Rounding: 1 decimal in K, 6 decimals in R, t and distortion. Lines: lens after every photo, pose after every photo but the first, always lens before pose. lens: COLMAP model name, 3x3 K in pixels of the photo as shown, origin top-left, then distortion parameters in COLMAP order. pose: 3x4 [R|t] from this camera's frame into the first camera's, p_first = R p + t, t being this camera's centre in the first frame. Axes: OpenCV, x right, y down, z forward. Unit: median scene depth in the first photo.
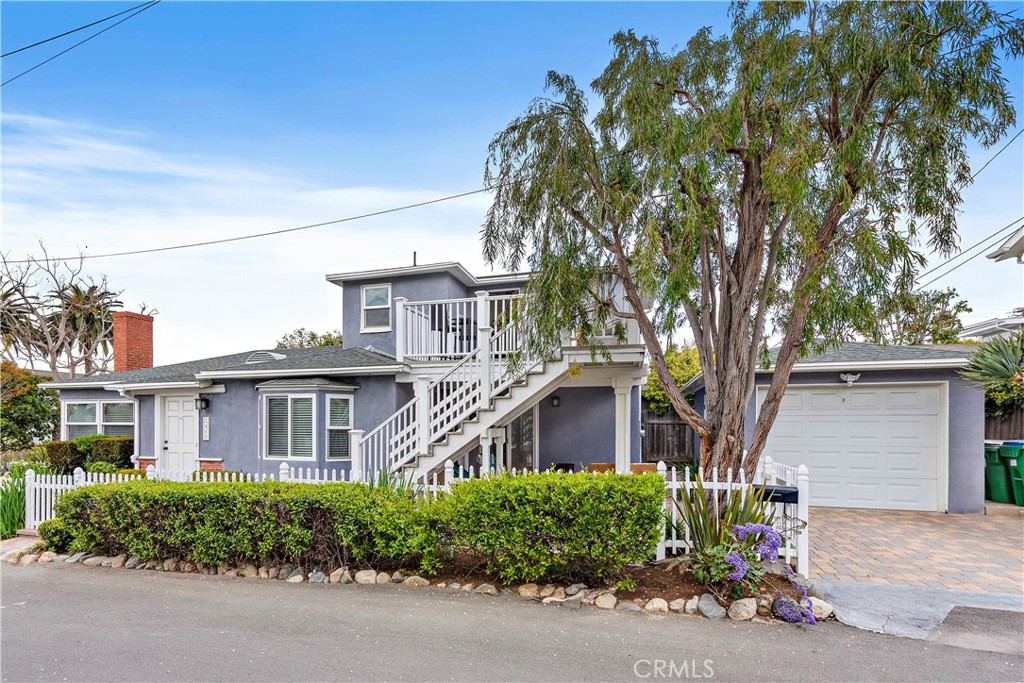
lens RADIAL K [[504.7, 0, 457.3], [0, 504.7, 422.9], [0, 0, 1]] dist [0.011153, -0.000226]
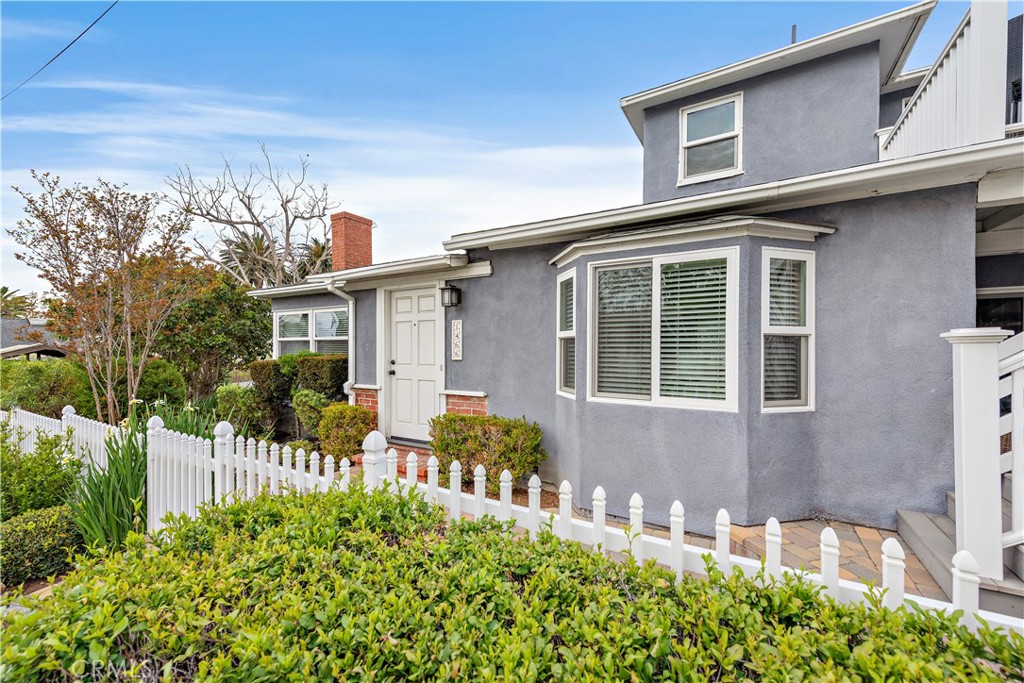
lens RADIAL K [[396.3, 0, 509.5], [0, 396.3, 347.4], [0, 0, 1]] dist [0.011351, 0.000190]
pose [[0.979298, -0.003101, -0.202398, -0.392288], [0.003350, 0.999994, 0.000886, 0.022212], [0.202394, -0.001546, 0.979303, 0.642868]]
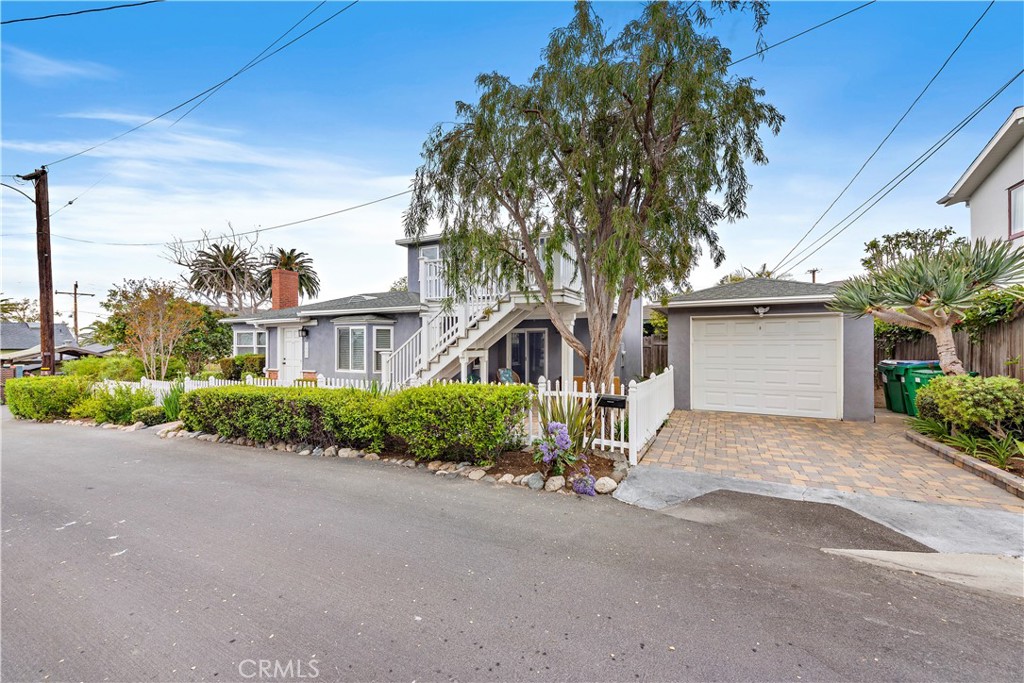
lens RADIAL K [[389.5, 0, 512.0], [0, 389.5, 341.5], [0, 0, 1]] dist [0.009529, -0.000134]
pose [[0.990044, -0.002350, -0.140736, 0.282553], [0.001710, 0.999988, -0.004673, -0.007943], [0.140745, 0.004386, 0.990036, -0.035343]]
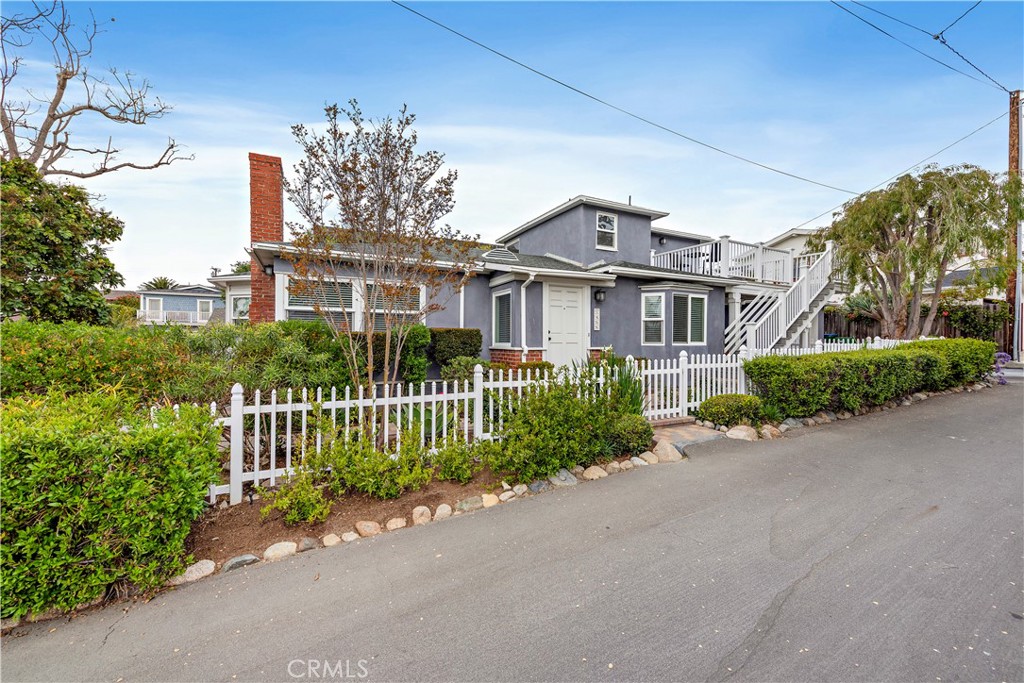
lens RADIAL K [[396.3, 0, 509.5], [0, 396.3, 347.4], [0, 0, 1]] dist [0.011351, 0.000190]
pose [[0.718740, -0.001624, 0.695277, -1.369574], [-0.000574, 0.999996, 0.002929, 0.076680], [-0.695278, -0.002504, 0.718736, 0.603506]]
